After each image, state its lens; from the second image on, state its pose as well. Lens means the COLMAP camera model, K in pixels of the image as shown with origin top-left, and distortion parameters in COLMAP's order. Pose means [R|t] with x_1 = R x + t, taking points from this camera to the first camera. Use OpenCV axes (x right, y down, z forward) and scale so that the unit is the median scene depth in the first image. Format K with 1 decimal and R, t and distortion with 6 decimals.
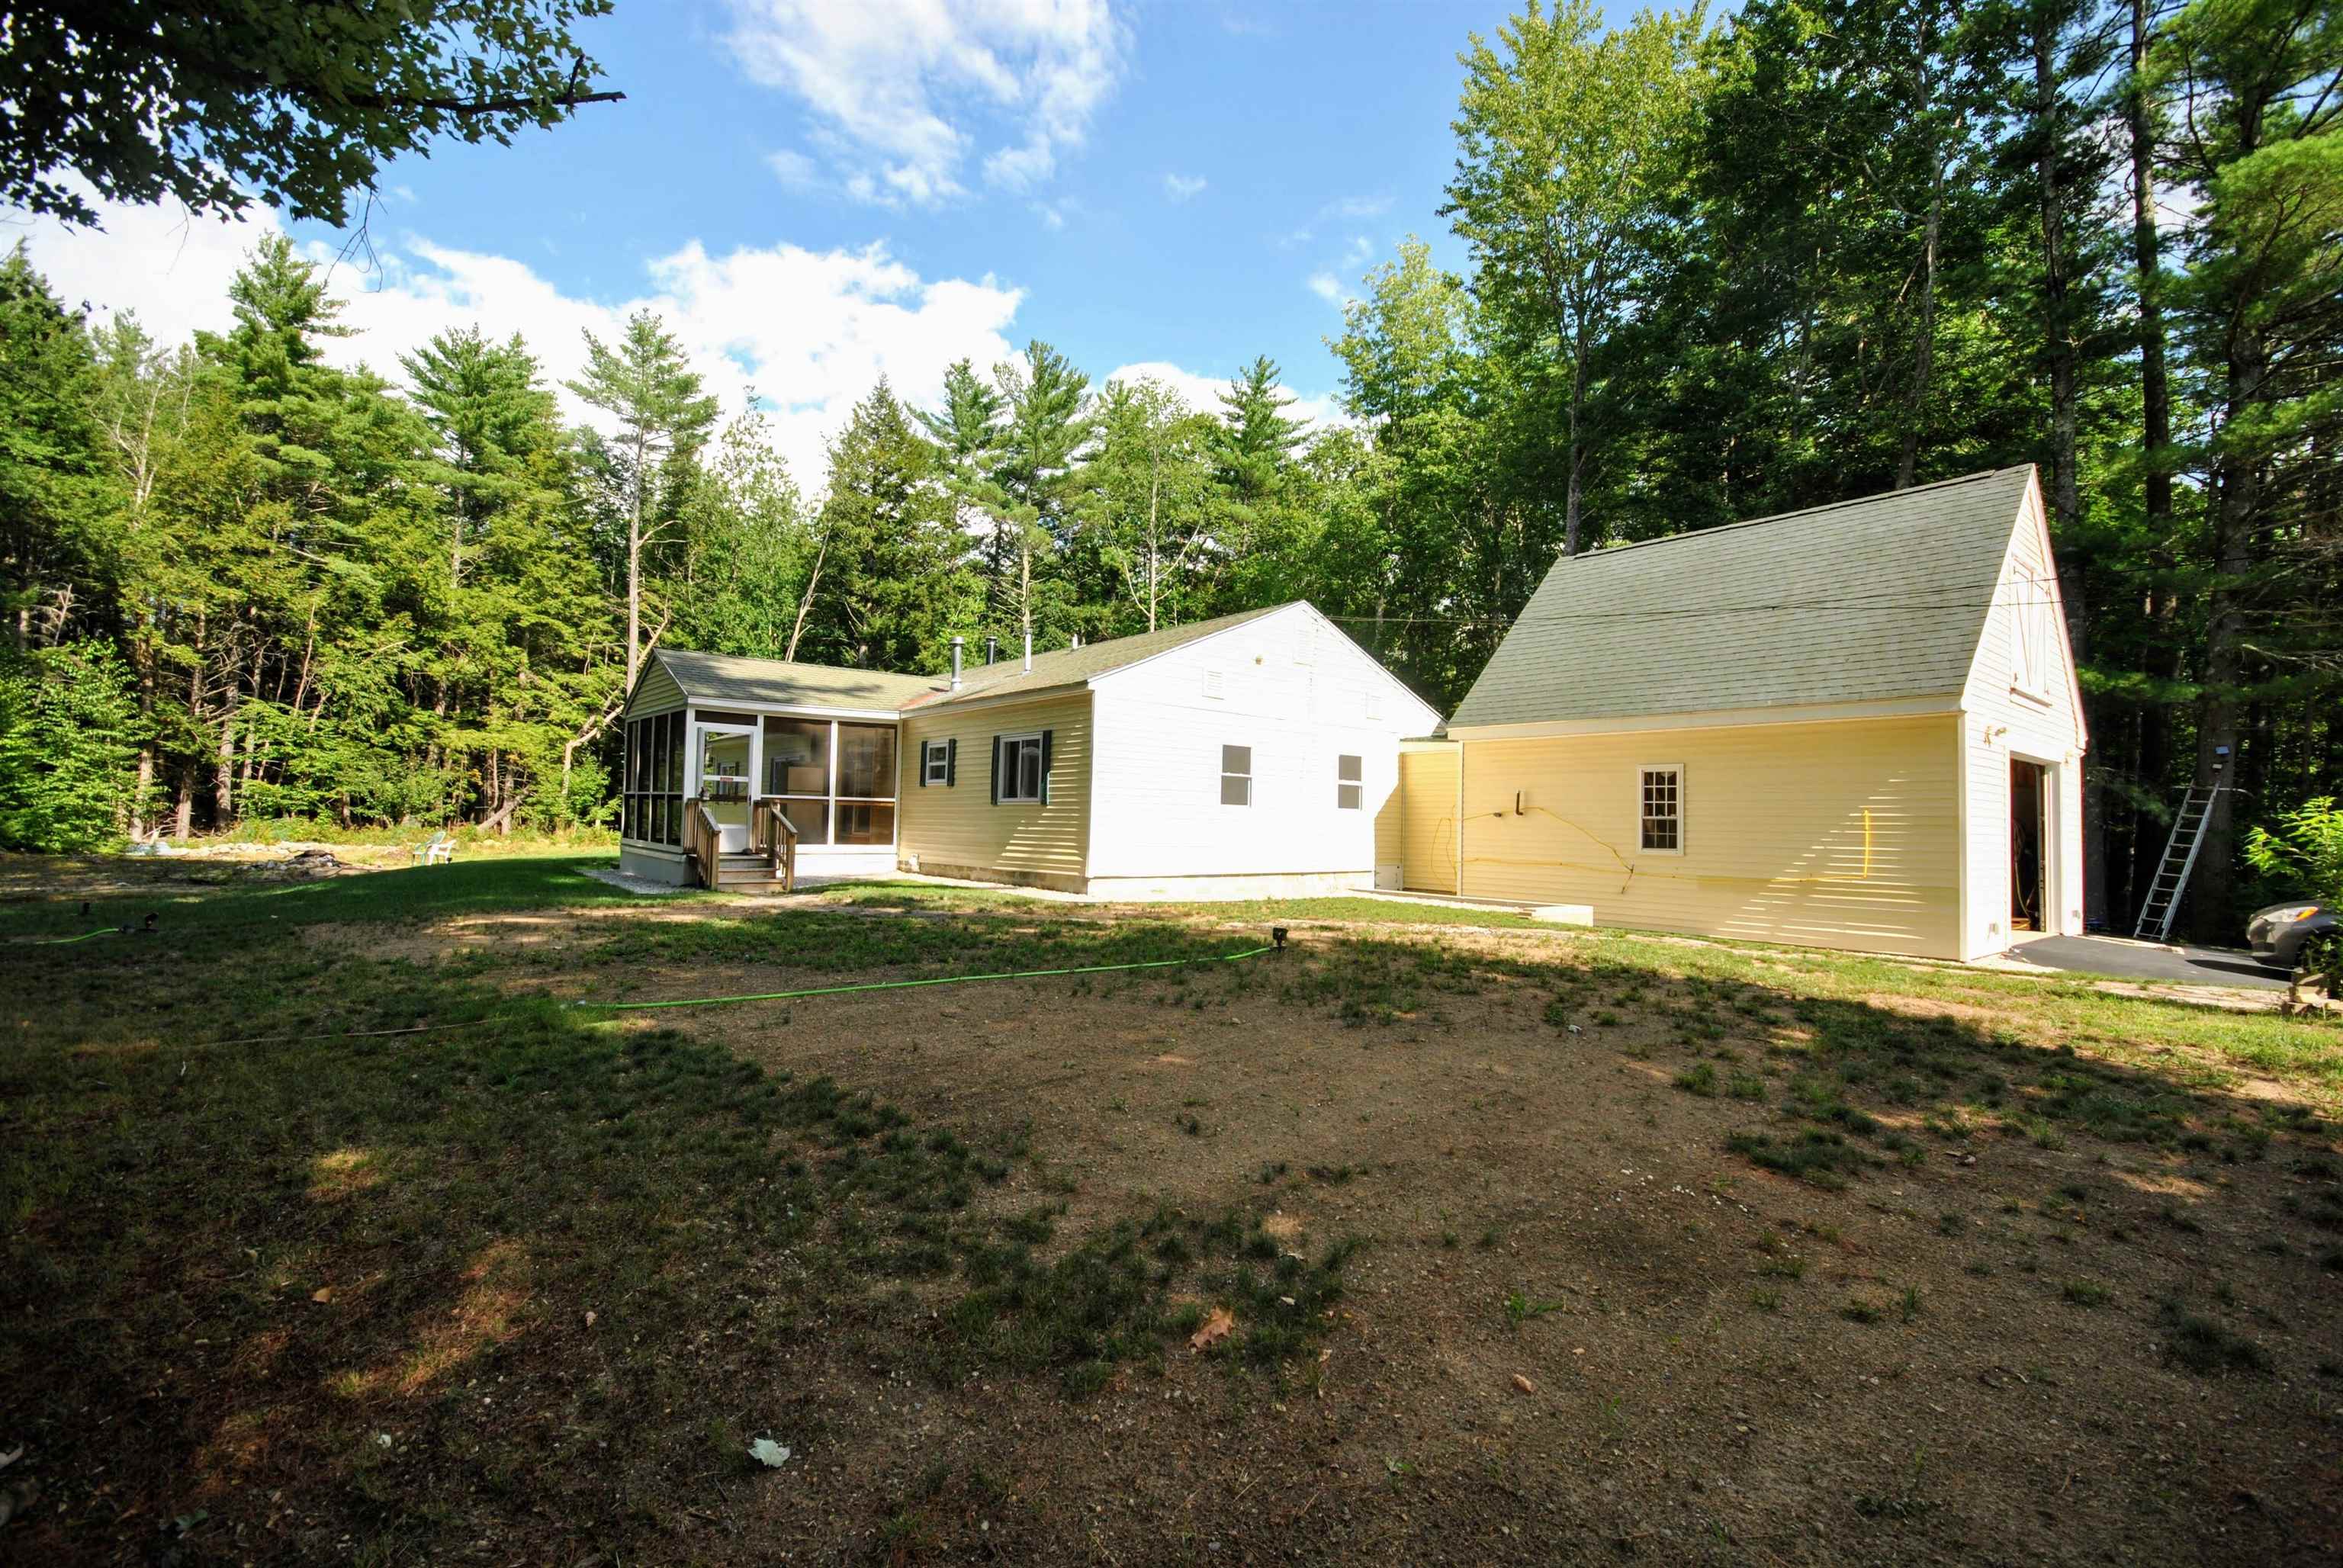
lens RADIAL K [[1027.6, 0, 1179.5], [0, 1027.6, 782.9], [0, 0, 1]] dist [0.010453, -0.012316]
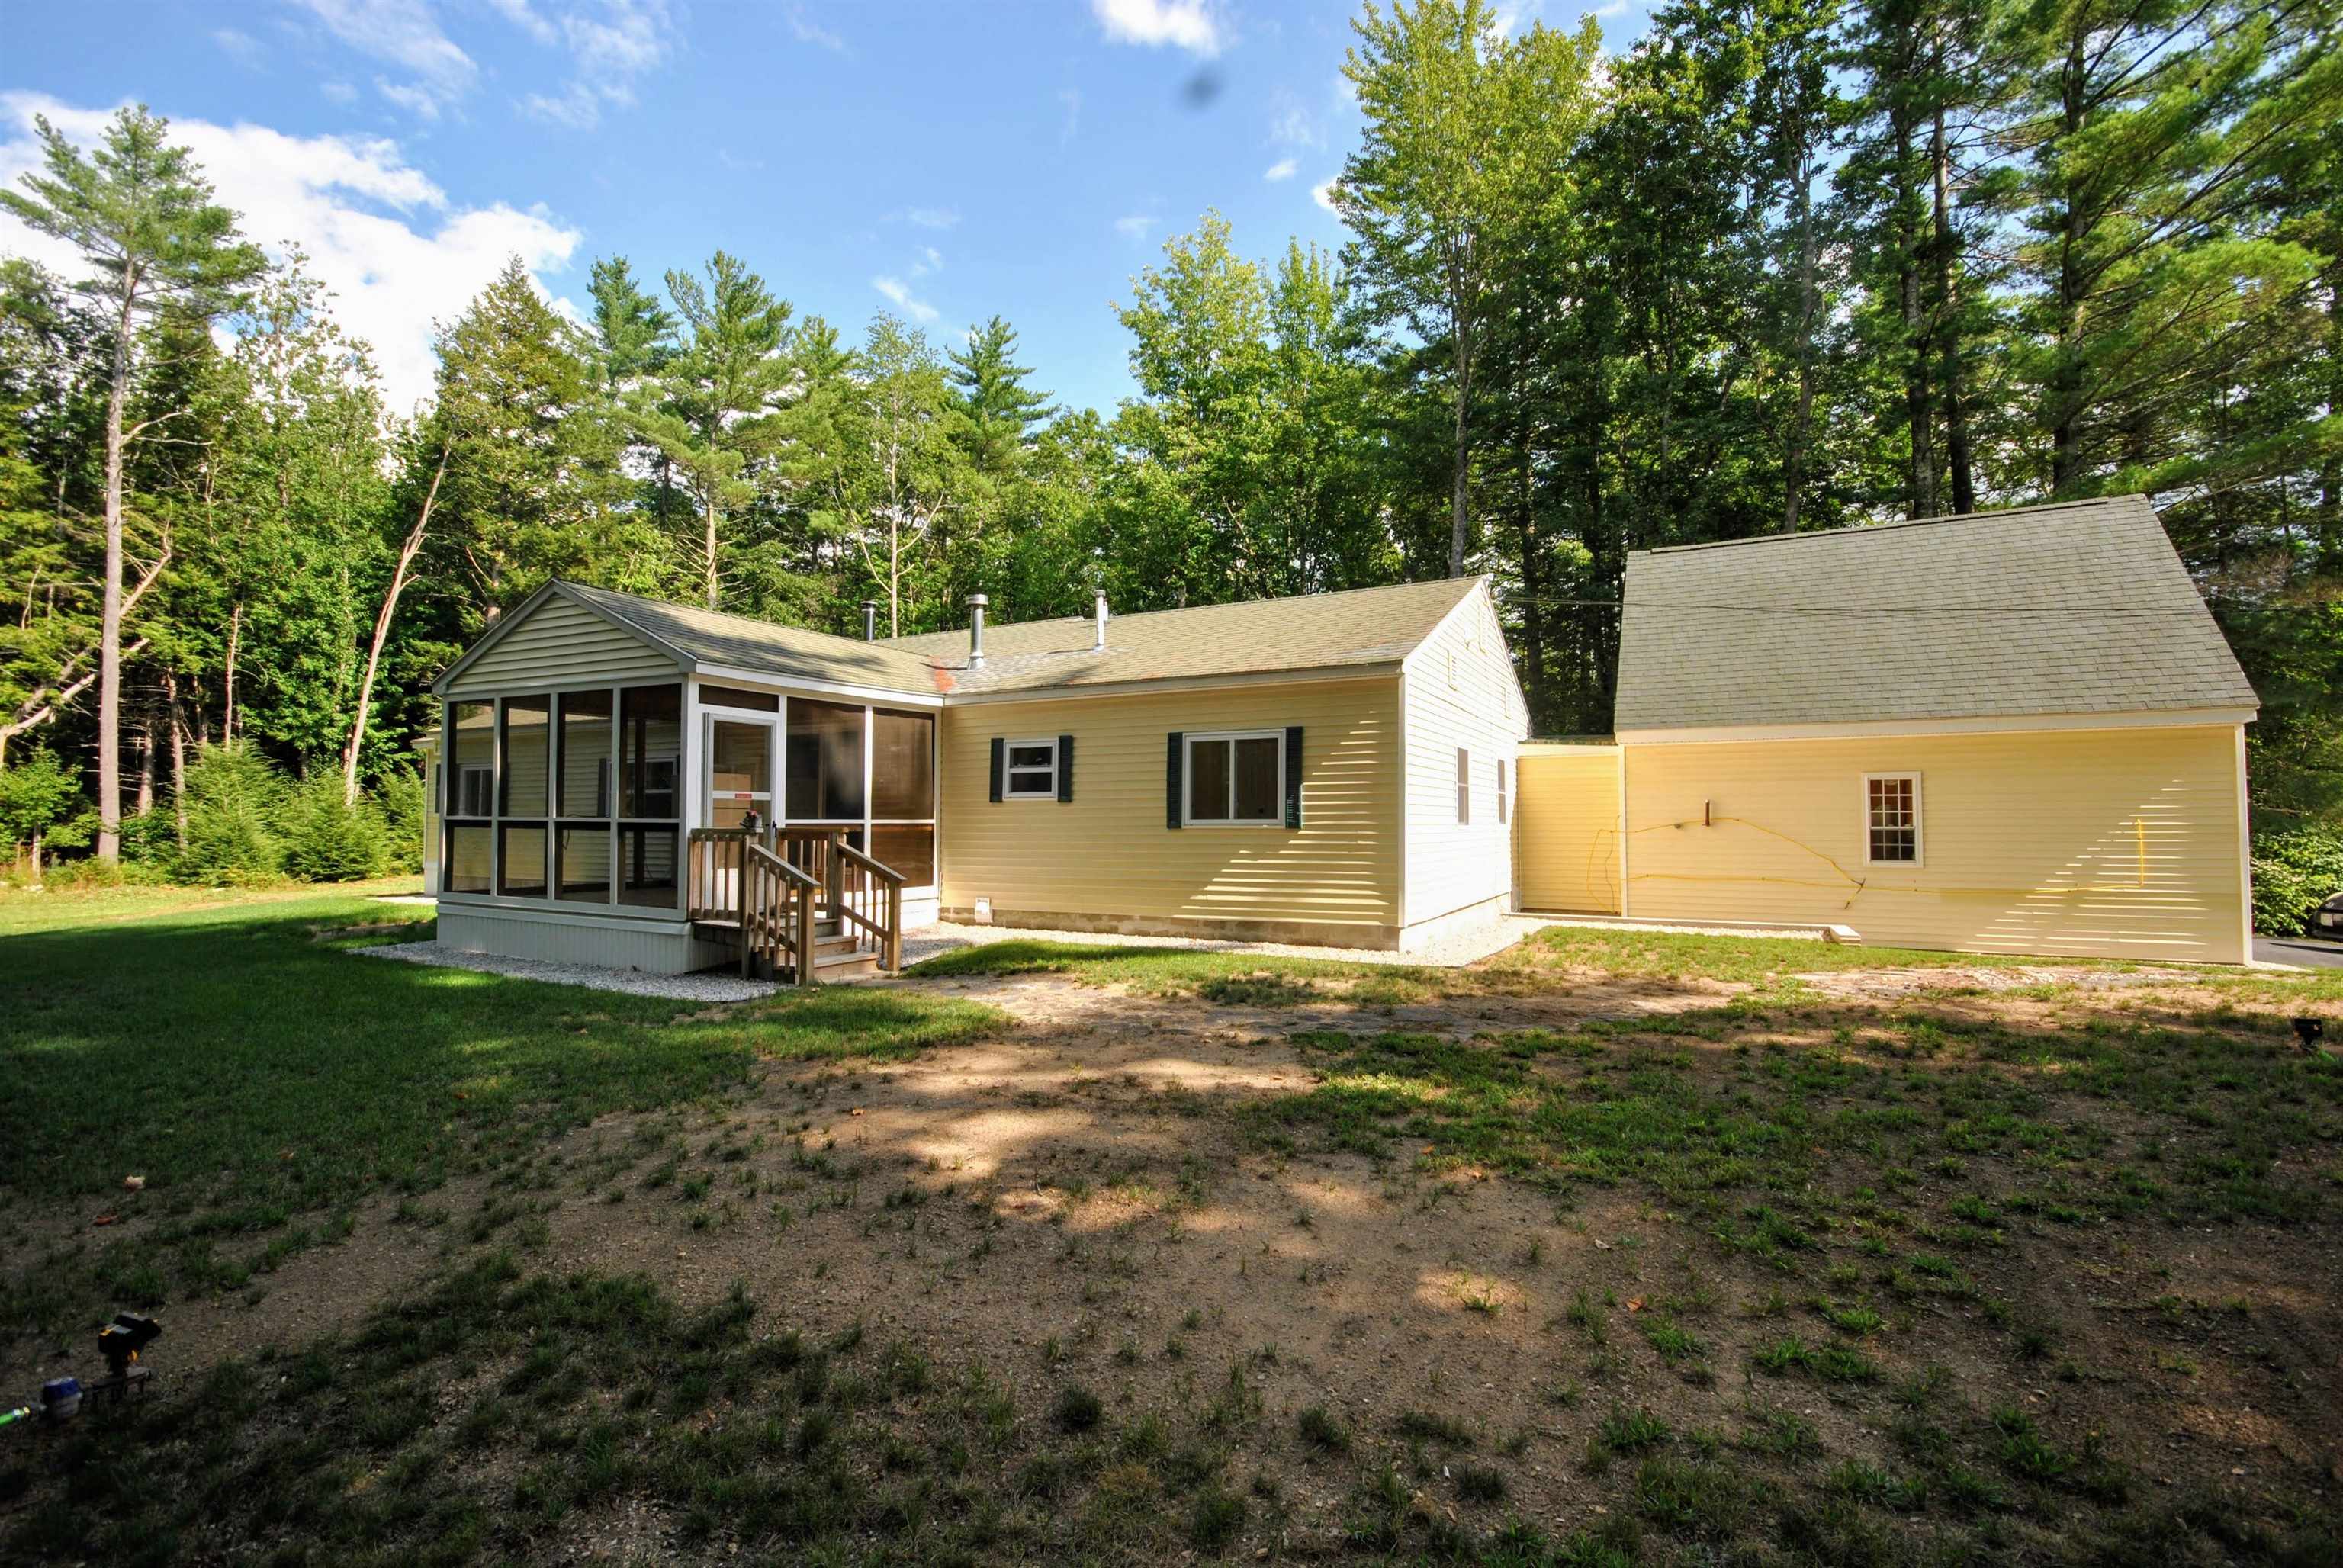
lens RADIAL K [[1020.6, 0, 1178.7], [0, 1020.6, 790.1], [0, 0, 1]] dist [0.011745, -0.013470]
pose [[0.923822, -0.009306, 0.382708, -0.138322], [0.004645, 0.999903, 0.013101, -0.004588], [-0.382793, -0.010326, 0.923776, 0.103504]]
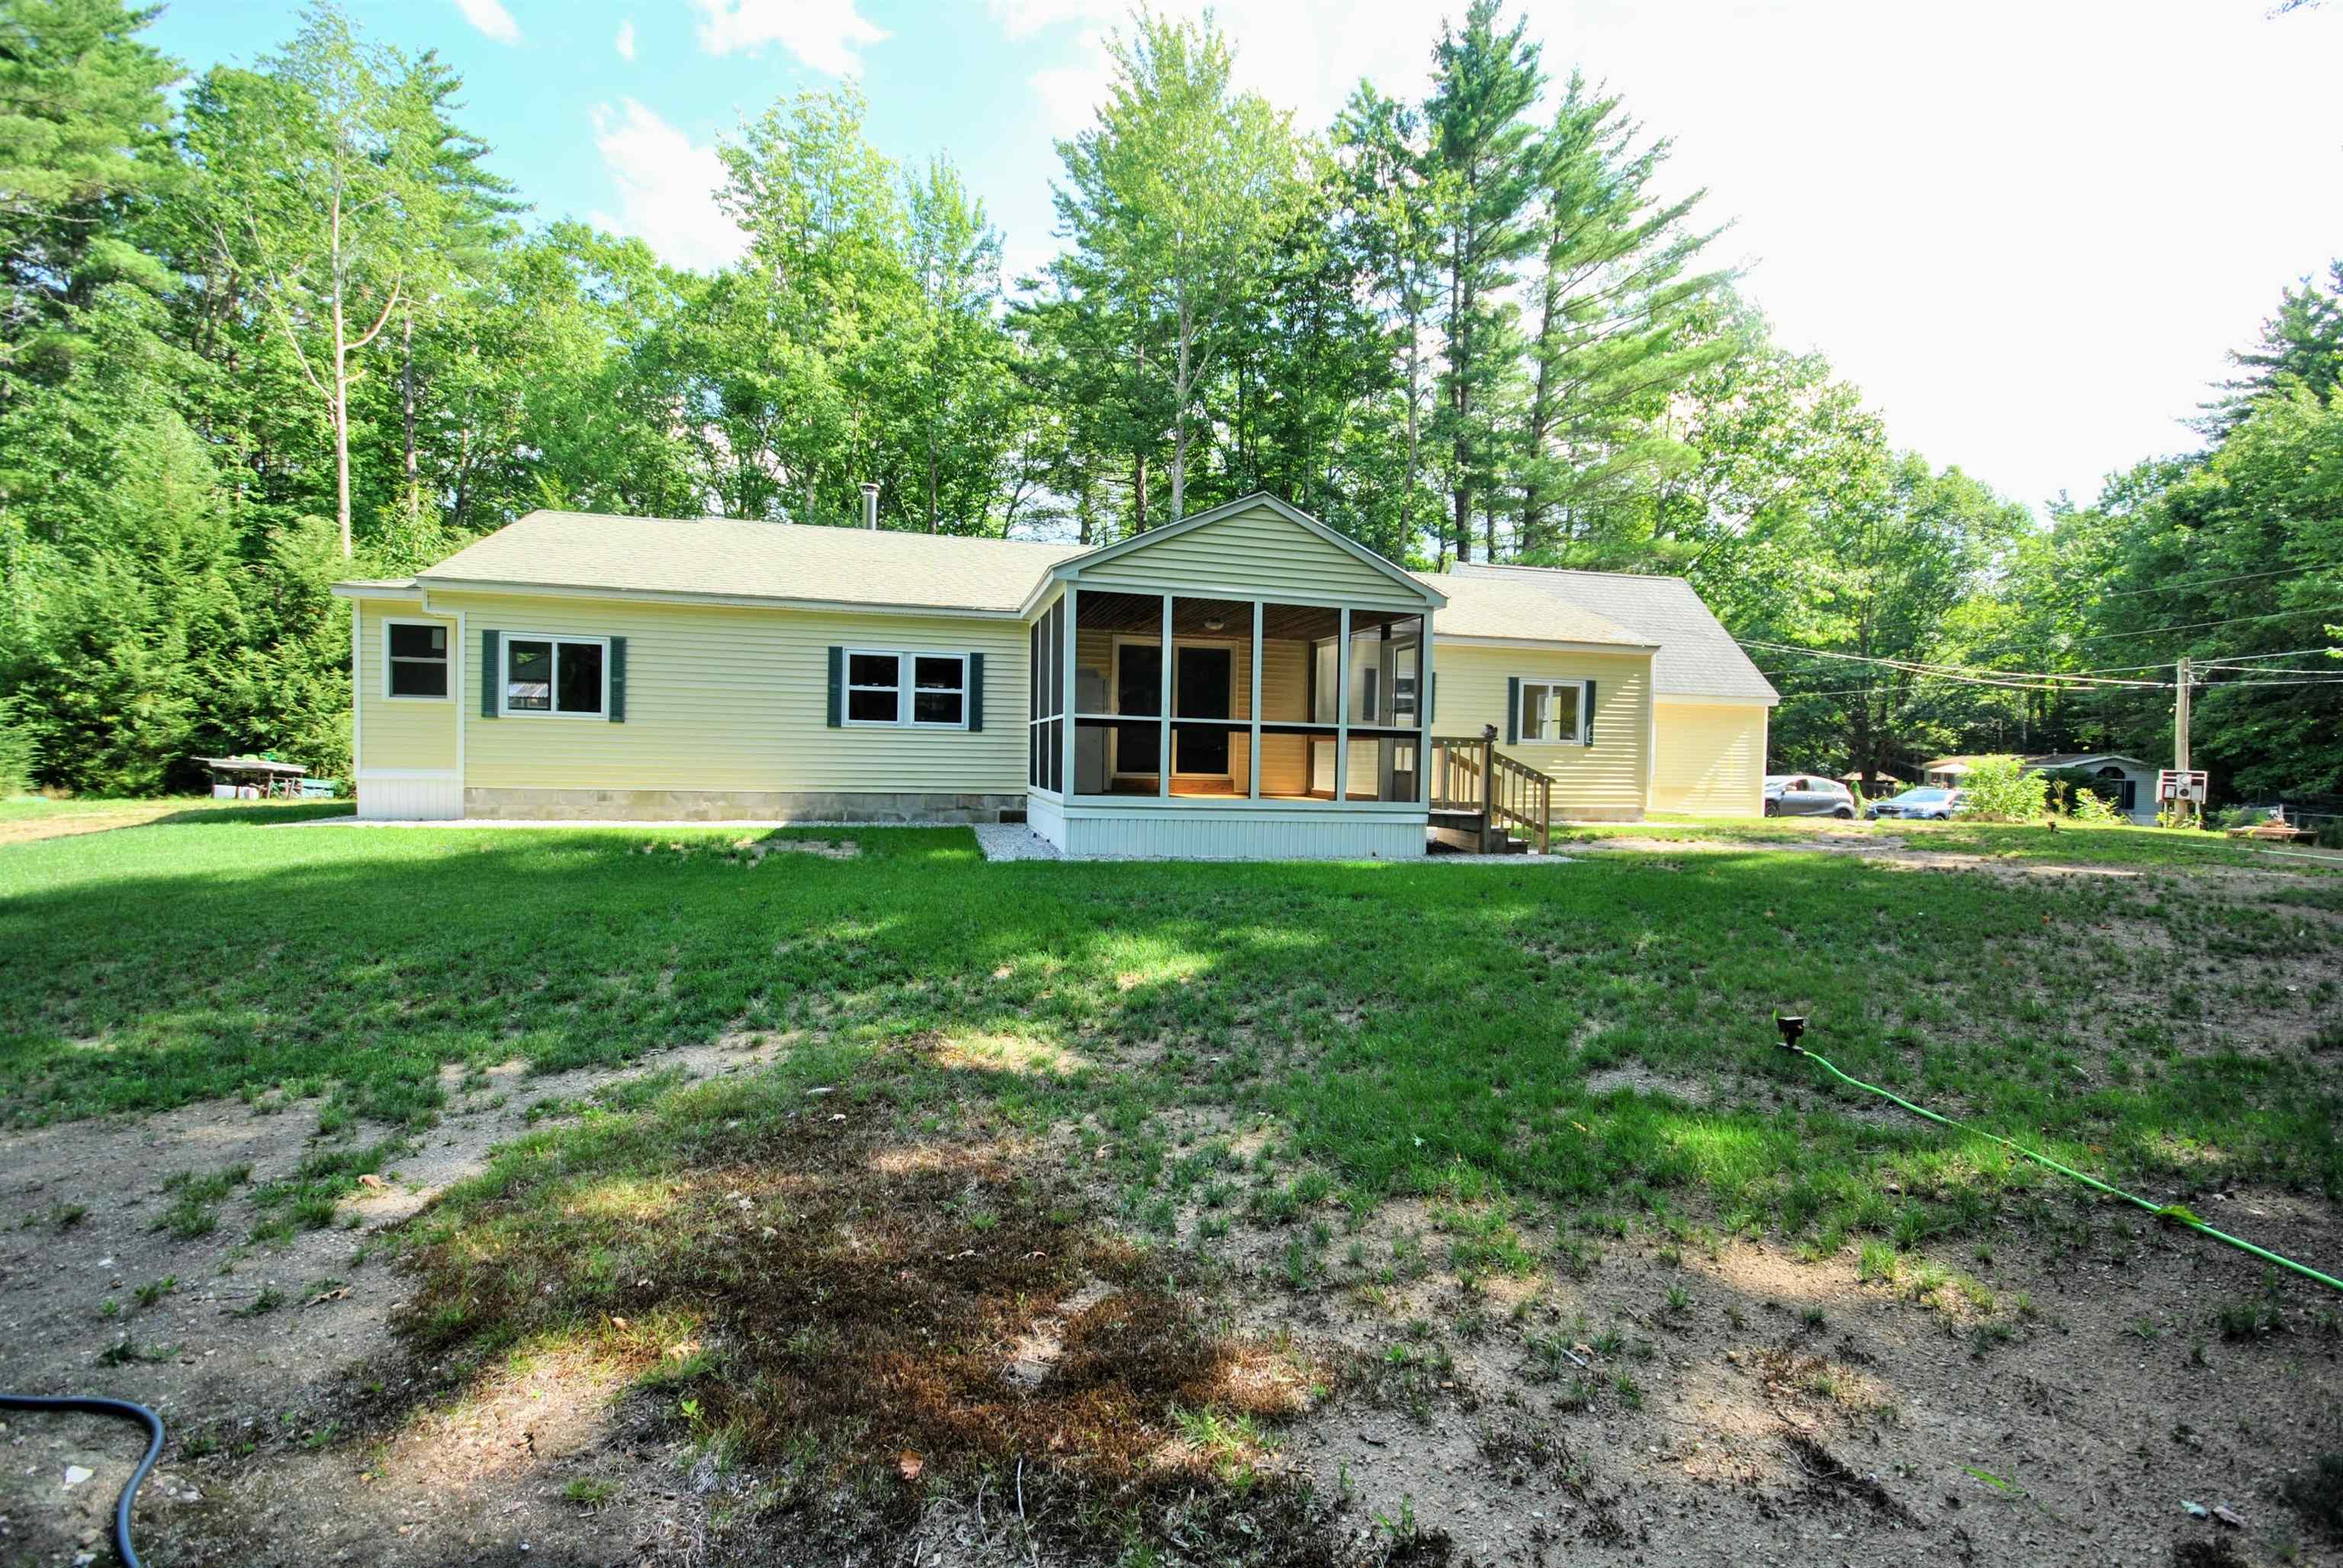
lens RADIAL K [[1020.6, 0, 1178.7], [0, 1020.6, 790.1], [0, 0, 1]] dist [0.011745, -0.013470]
pose [[0.421509, -0.041067, 0.905894, -0.383104], [-0.047057, 0.996638, 0.067076, 0.003965], [-0.905602, -0.070902, 0.418159, 0.267536]]
